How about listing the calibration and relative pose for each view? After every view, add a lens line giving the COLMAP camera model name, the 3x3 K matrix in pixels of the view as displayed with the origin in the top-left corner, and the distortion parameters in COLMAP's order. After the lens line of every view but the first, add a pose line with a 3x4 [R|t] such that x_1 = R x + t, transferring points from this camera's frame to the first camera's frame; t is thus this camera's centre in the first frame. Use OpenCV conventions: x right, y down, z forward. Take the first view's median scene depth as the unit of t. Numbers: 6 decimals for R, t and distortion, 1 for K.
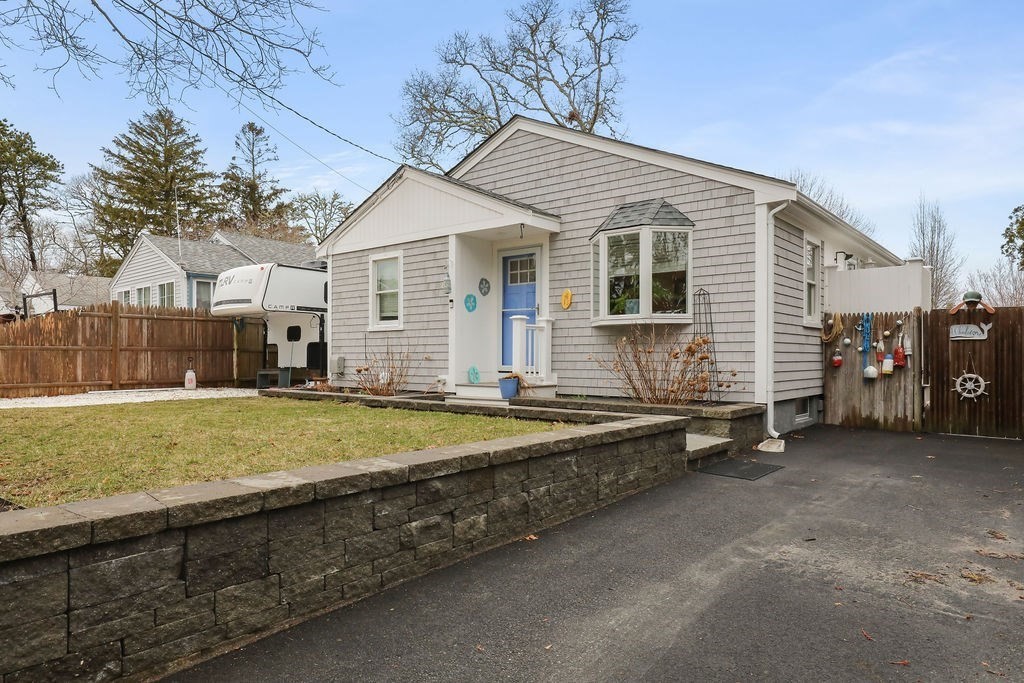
lens RADIAL K [[631.1, 0, 512.1], [0, 631.1, 349.8], [0, 0, 1]] dist [-0.001131, -0.000994]
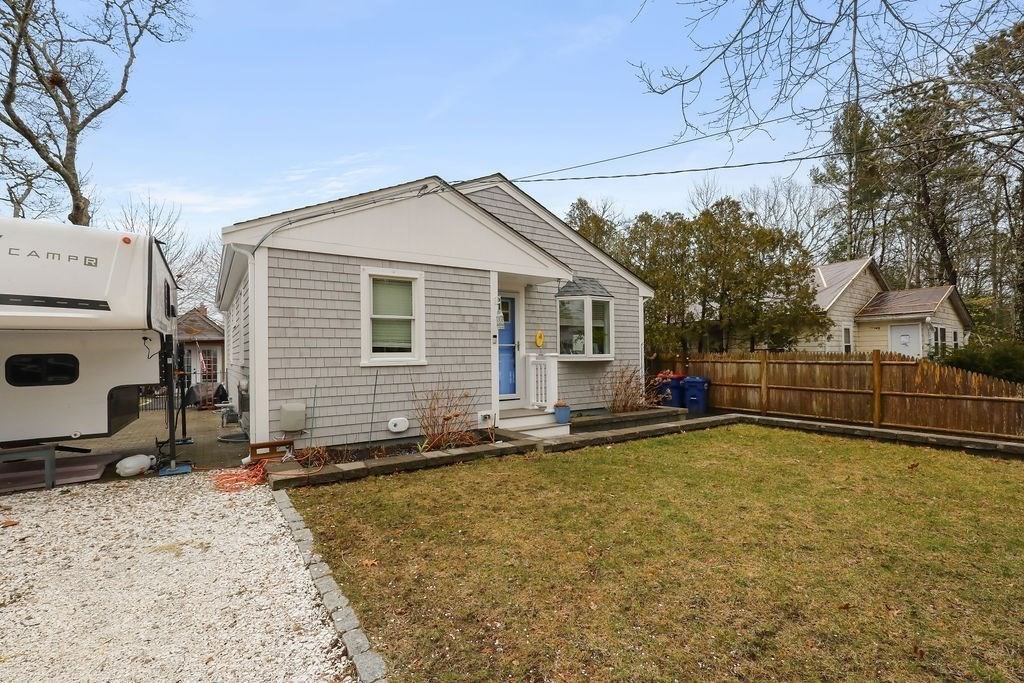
lens RADIAL K [[462.8, 0, 509.6], [0, 462.8, 349.5], [0, 0, 1]] dist [-0.002057, -0.001775]
pose [[0.293060, 0.006587, 0.956071, -0.814914], [0.004512, 0.999956, -0.008273, -0.051028], [-0.956084, 0.006738, 0.293017, 0.773106]]
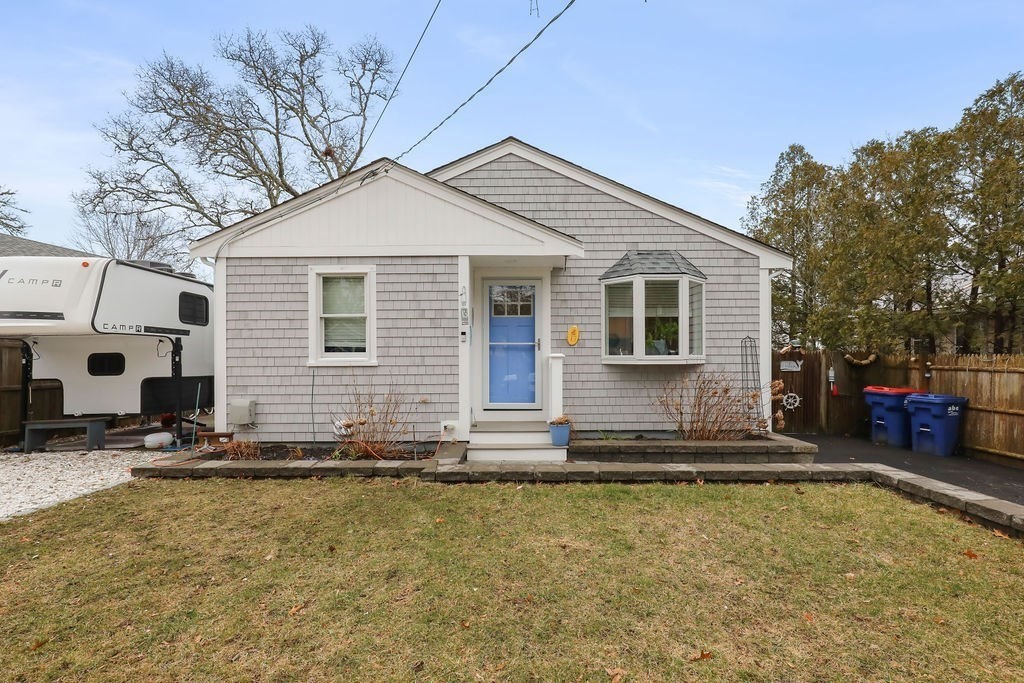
lens RADIAL K [[462.8, 0, 512.0], [0, 462.8, 355.9], [0, 0, 1]] dist [-0.002057, -0.001775]
pose [[0.777706, -0.002958, 0.628621, -0.446293], [0.000541, 0.999992, 0.004036, -0.050550], [-0.628627, -0.002799, 0.777702, 0.481381]]
